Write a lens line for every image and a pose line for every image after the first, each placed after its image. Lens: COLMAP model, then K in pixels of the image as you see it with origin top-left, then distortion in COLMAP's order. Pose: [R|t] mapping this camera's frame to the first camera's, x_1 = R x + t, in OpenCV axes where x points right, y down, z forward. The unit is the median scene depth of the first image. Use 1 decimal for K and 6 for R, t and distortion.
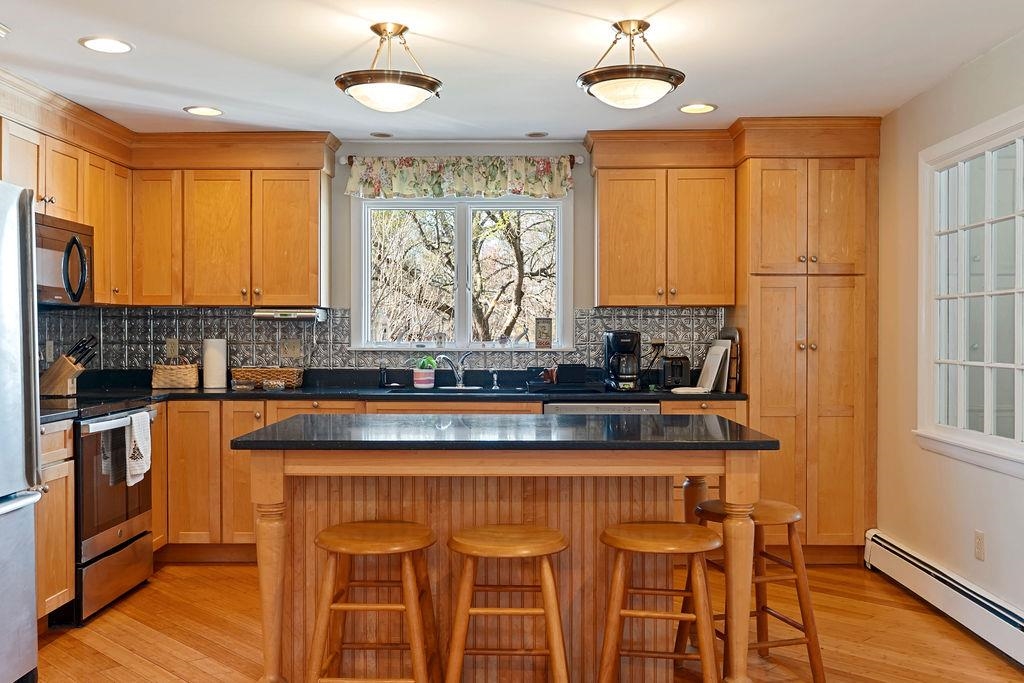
lens RADIAL K [[984.5, 0, 511.2], [0, 984.5, 341.4], [0, 0, 1]] dist [-0.001951, 0.000000]
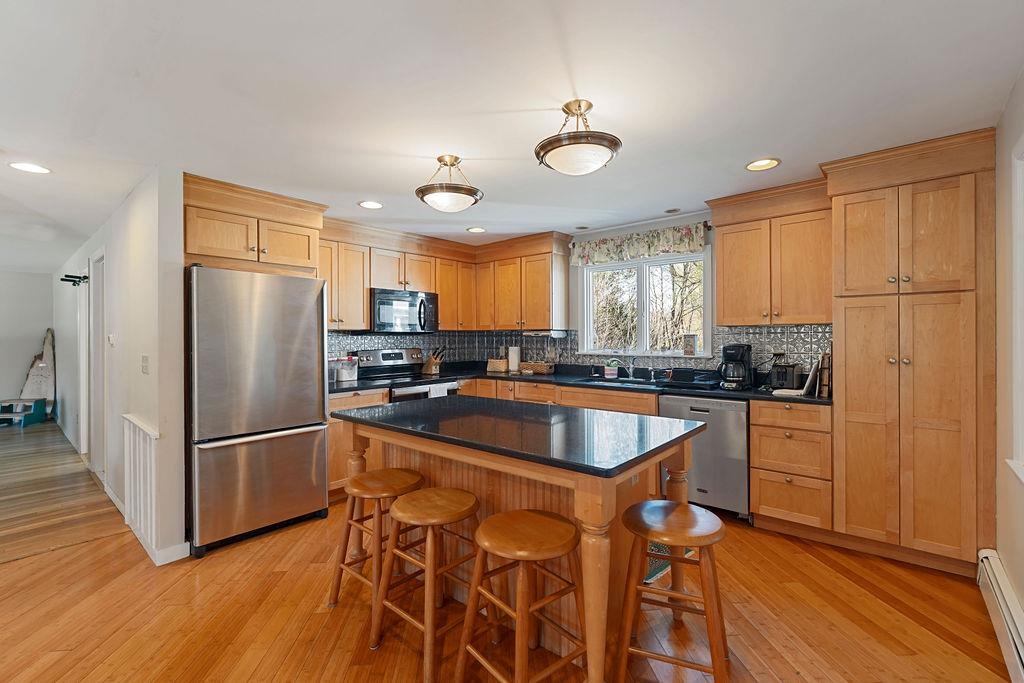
lens RADIAL K [[449.0, 0, 512.7], [0, 449.0, 337.9], [0, 0, 1]] dist [-0.003936, 0.000823]
pose [[0.765798, -0.002912, -0.643074, 0.273394], [-0.000333, 0.999988, -0.004925, -0.016201], [0.643081, 0.003985, 0.765788, 0.330990]]
